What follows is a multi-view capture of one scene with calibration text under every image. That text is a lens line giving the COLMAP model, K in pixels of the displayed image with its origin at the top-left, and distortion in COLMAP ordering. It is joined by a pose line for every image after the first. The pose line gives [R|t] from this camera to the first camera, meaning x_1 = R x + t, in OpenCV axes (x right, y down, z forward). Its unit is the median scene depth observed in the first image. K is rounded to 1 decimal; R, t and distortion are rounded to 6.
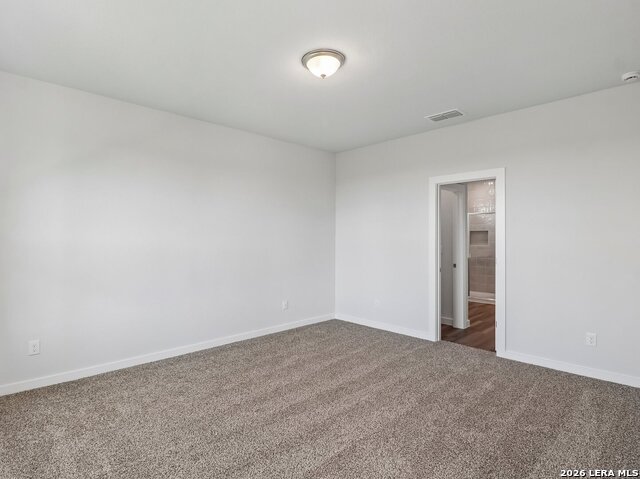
lens RADIAL K [[346.7, 0, 311.8], [0, 346.7, 237.6], [0, 0, 1]] dist [0.000485, -0.000088]
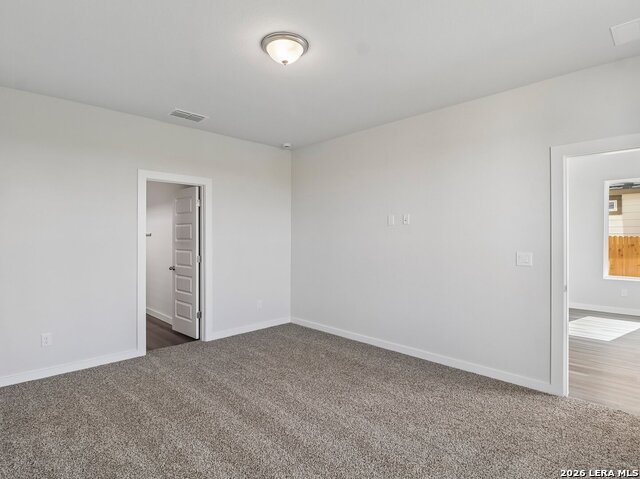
lens RADIAL K [[346.7, 0, 311.8], [0, 346.7, 237.6], [0, 0, 1]] dist [0.000485, -0.000088]
pose [[-0.005375, -0.000958, 0.999985, -0.603799], [0.003186, 0.999994, 0.000975, -0.001835], [-0.999980, 0.003192, -0.005371, 0.642417]]
